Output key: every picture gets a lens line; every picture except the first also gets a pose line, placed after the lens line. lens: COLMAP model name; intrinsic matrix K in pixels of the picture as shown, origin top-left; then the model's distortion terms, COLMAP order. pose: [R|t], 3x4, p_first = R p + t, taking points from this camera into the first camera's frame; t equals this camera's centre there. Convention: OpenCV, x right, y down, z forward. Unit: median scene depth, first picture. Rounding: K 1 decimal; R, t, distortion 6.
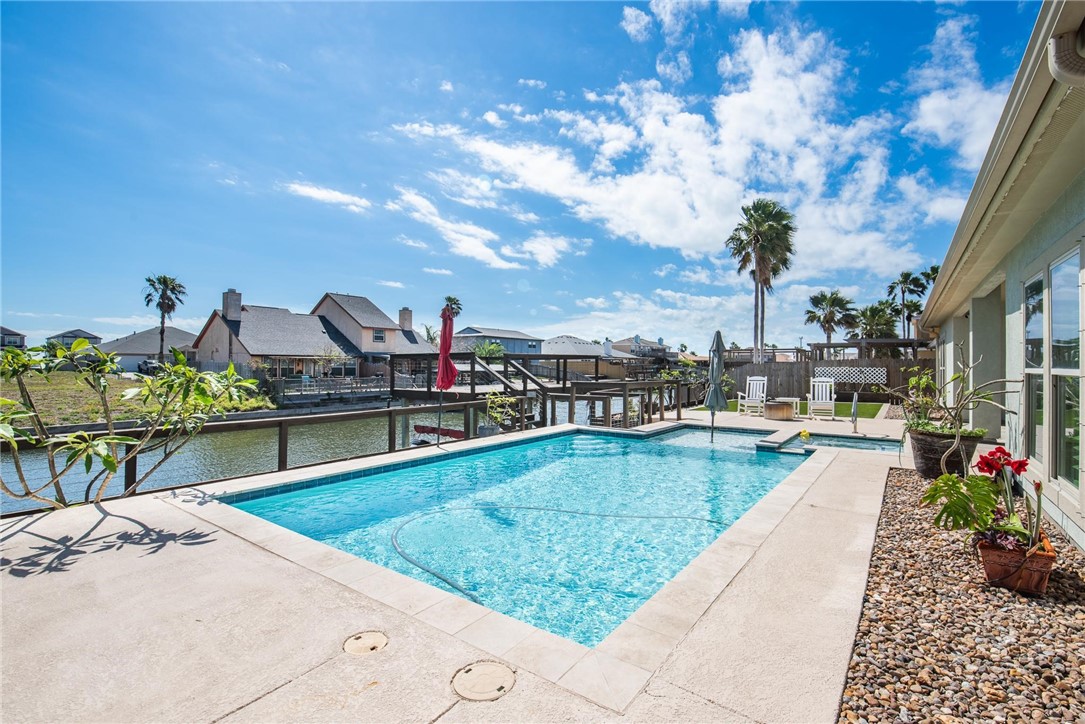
lens RADIAL K [[484.1, 0, 549.5], [0, 484.1, 359.8], [0, 0, 1]] dist [0.000653, 0.000148]
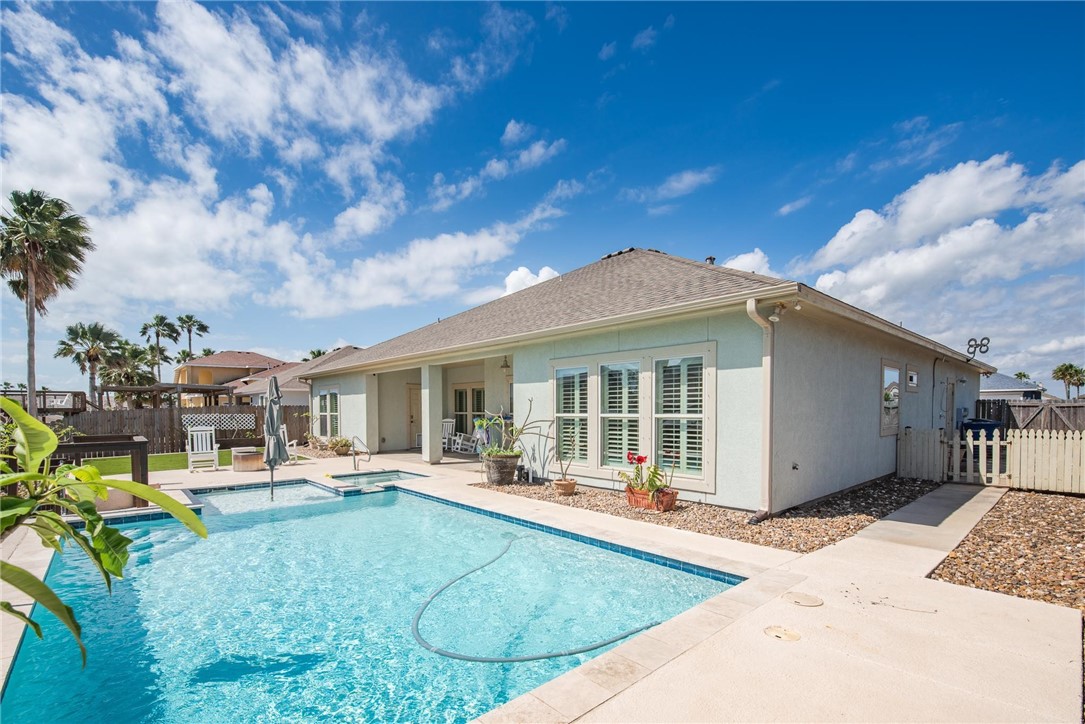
lens RADIAL K [[484.1, 0, 549.5], [0, 484.1, 359.8], [0, 0, 1]] dist [0.000653, 0.000148]
pose [[0.198092, 0.099051, 0.975166, -0.219000], [-0.007565, 0.995006, -0.099529, -0.001382], [-0.980154, 0.012339, 0.197852, 0.148545]]
